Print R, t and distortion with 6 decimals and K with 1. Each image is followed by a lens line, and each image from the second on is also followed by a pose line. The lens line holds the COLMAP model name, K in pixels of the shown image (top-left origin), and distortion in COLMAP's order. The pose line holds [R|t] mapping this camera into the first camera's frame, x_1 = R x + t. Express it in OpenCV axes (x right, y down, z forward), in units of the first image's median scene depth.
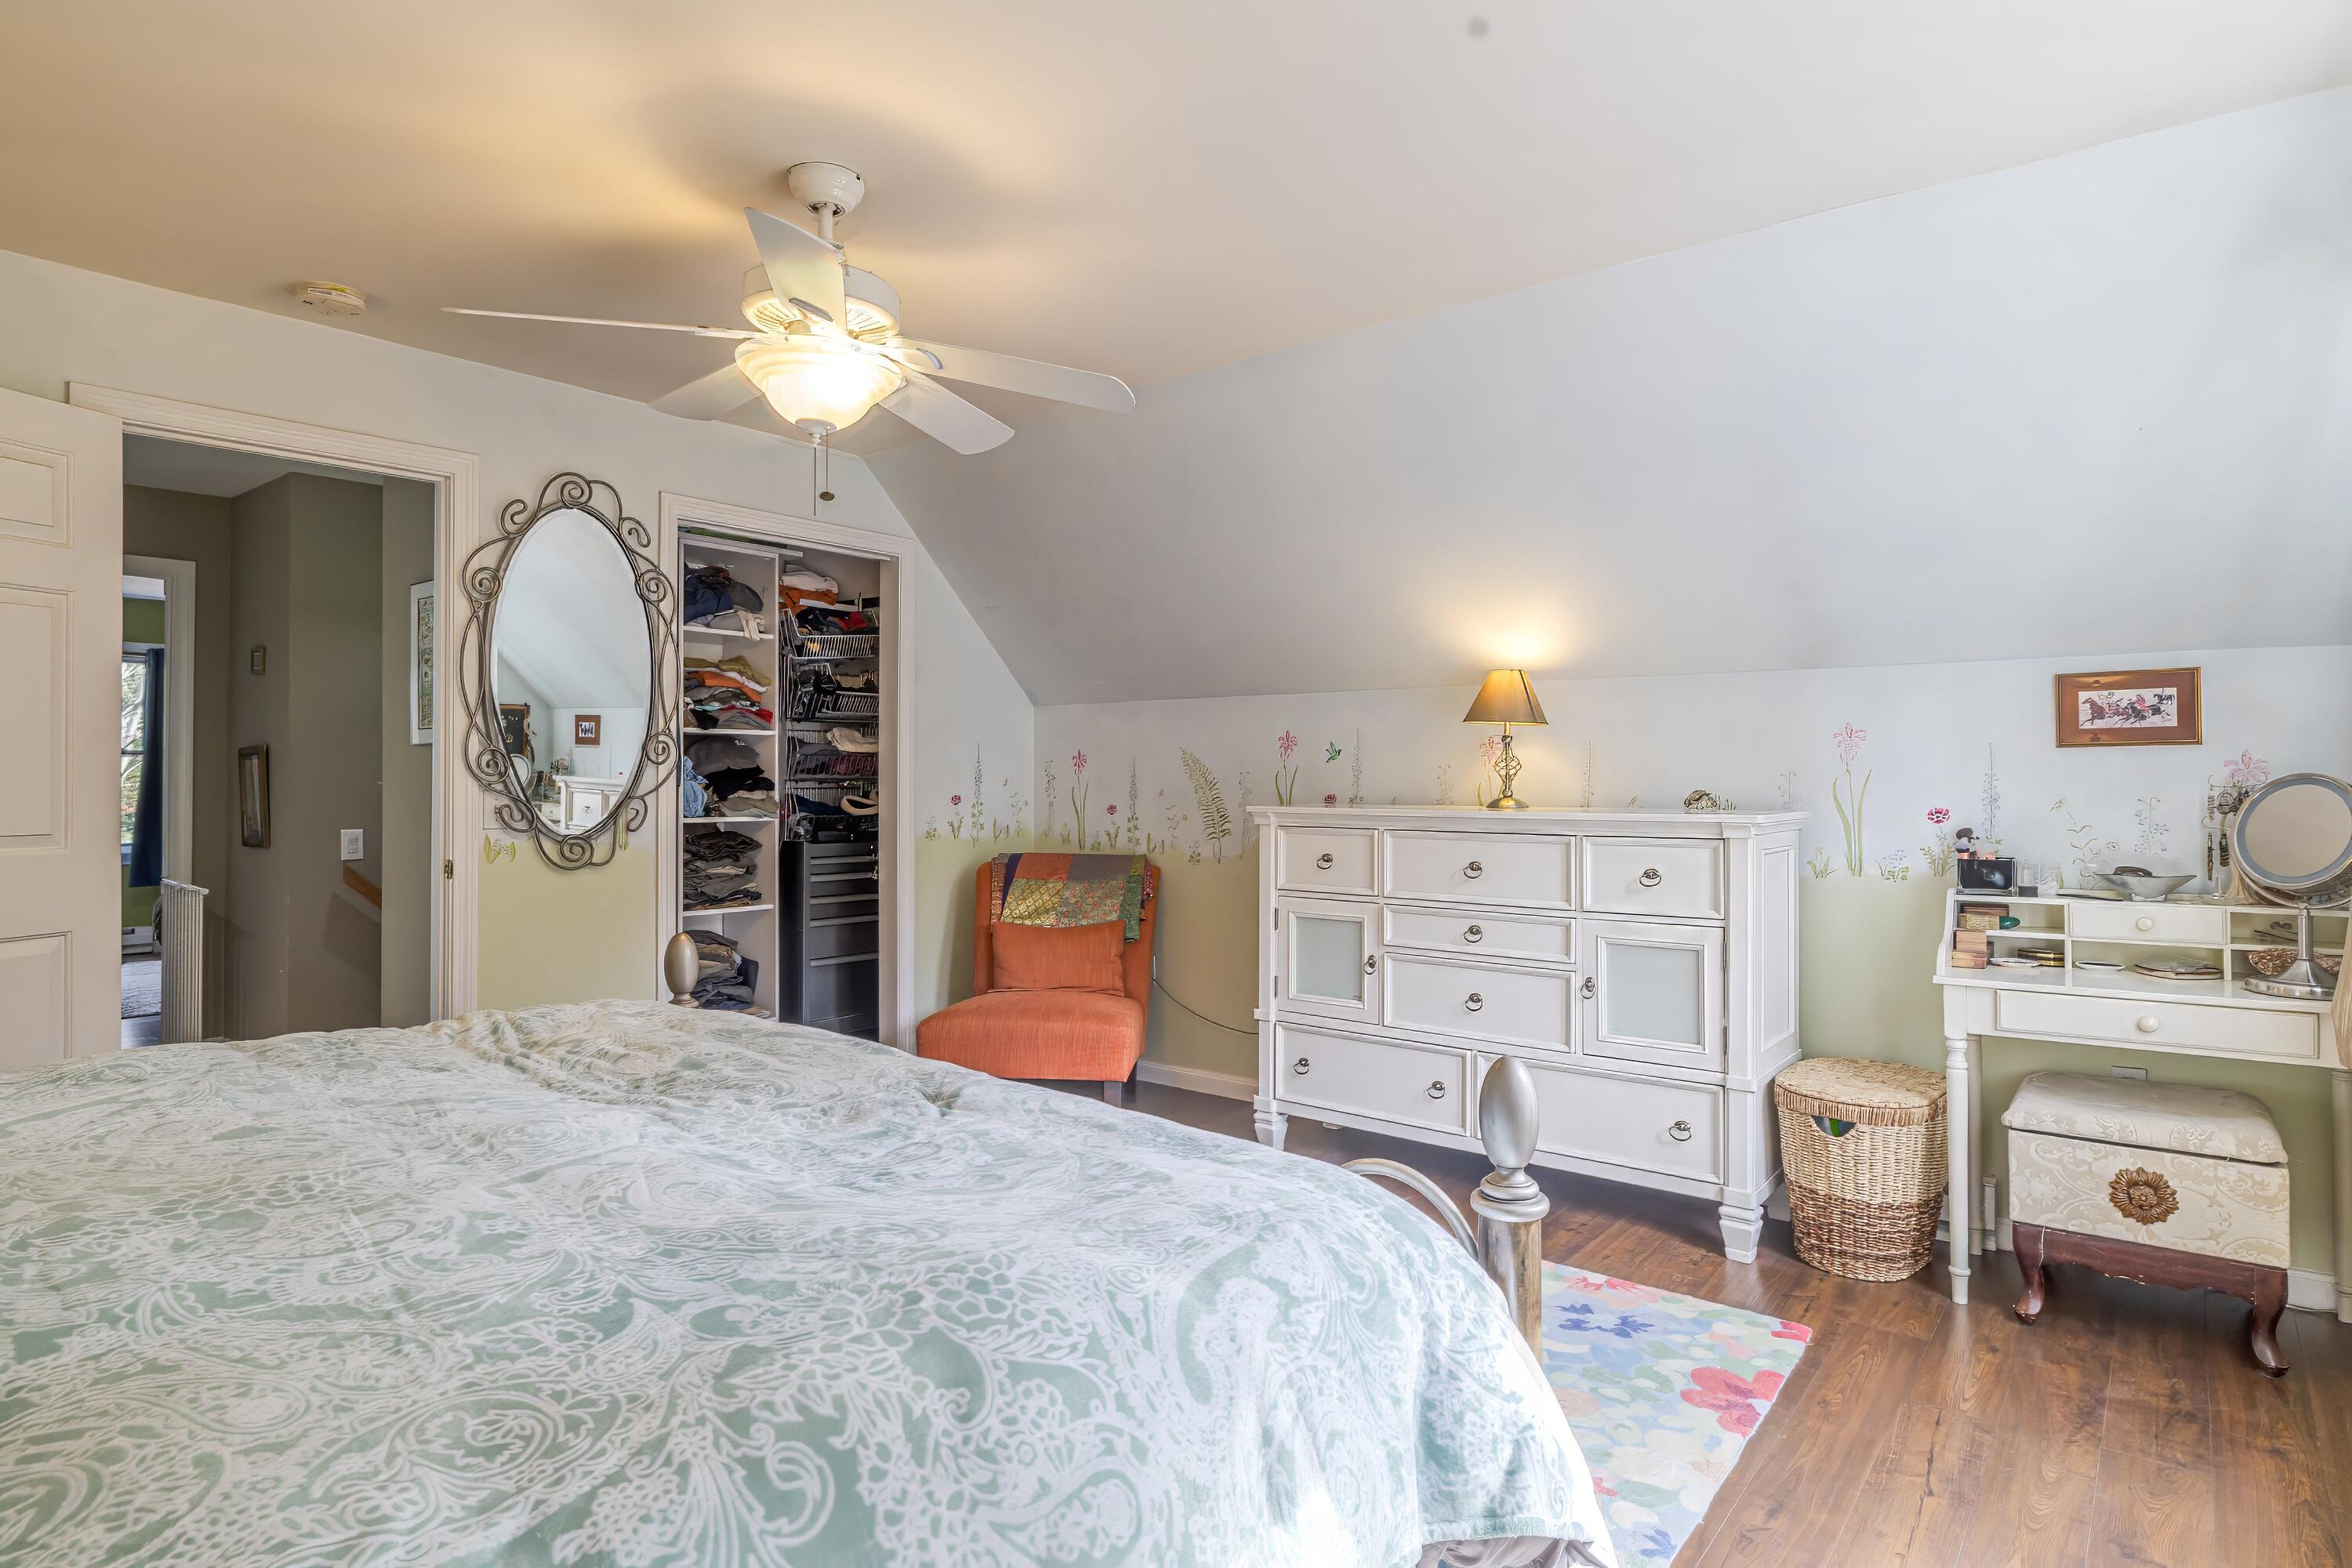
lens RADIAL K [[1265.4, 0, 1172.6], [0, 1265.4, 780.3], [0, 0, 1]] dist [0.001657, 0.000228]
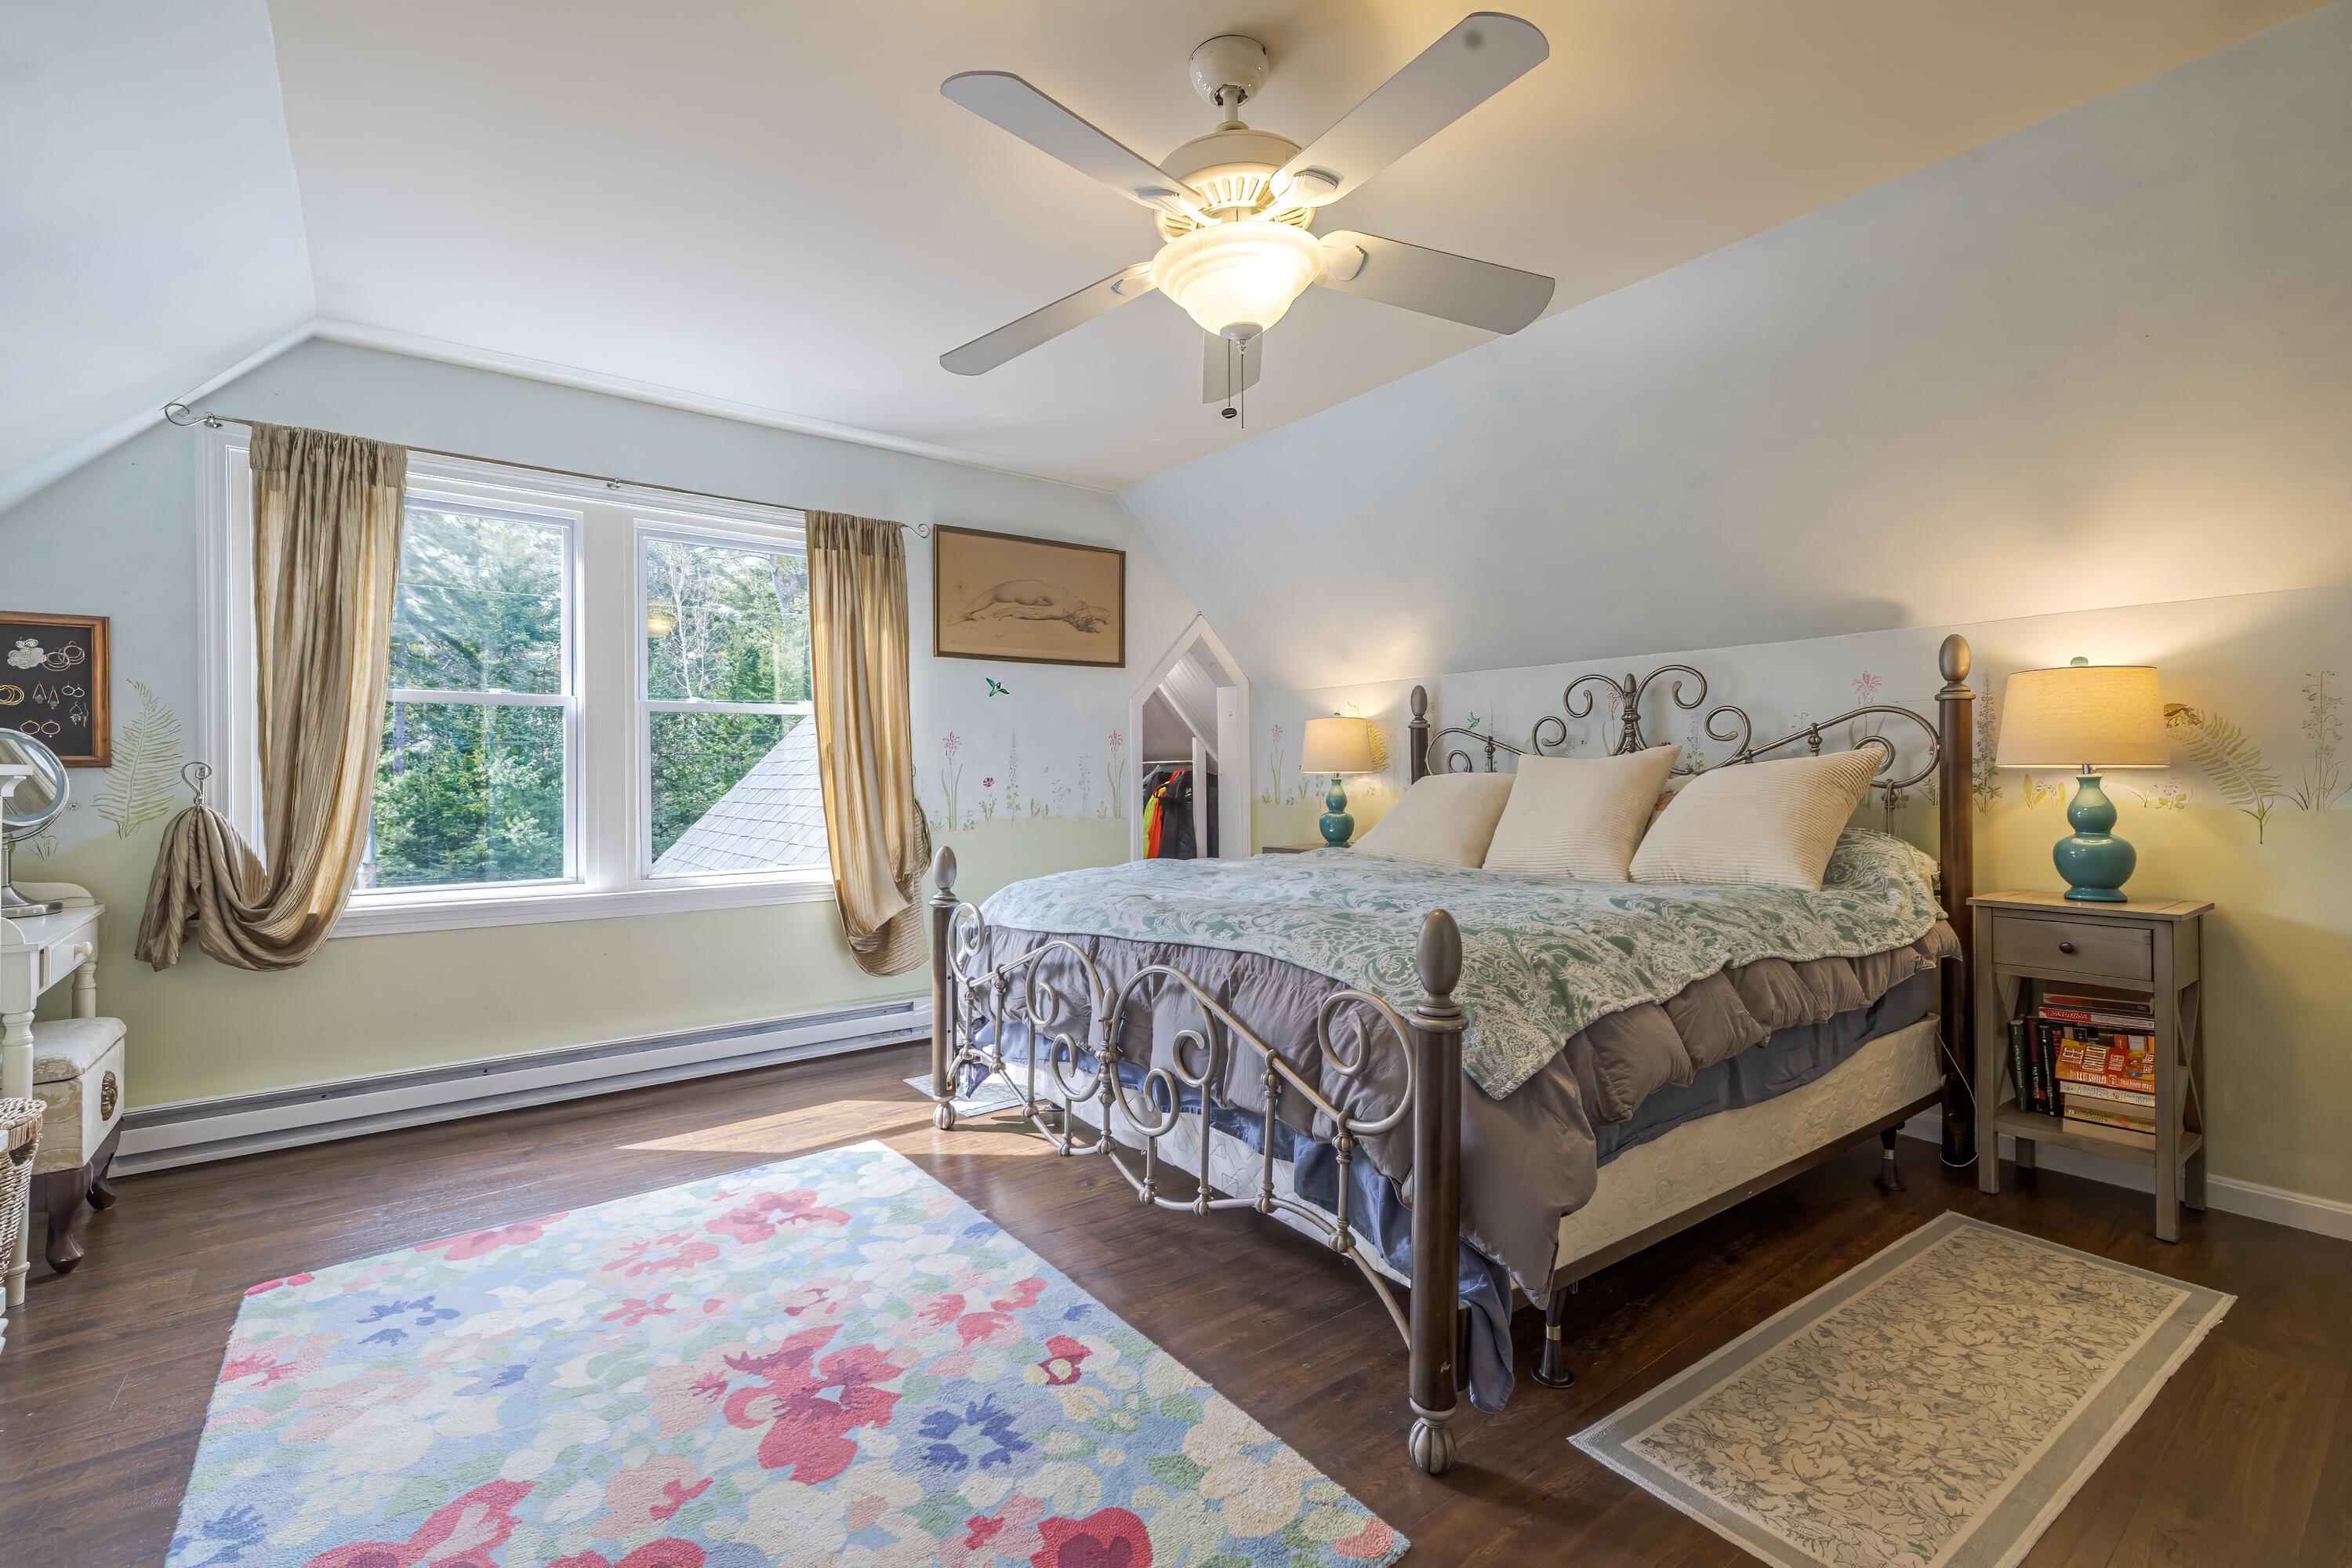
lens RADIAL K [[1074.4, 0, 1174.6], [0, 1074.4, 775.7], [0, 0, 1]] dist [0.000055, 0.000003]
pose [[-0.964280, -0.012980, 0.264567, -0.483044], [-0.012563, 0.999916, 0.003268, 0.007664], [-0.264587, -0.000172, -0.964362, 1.805339]]
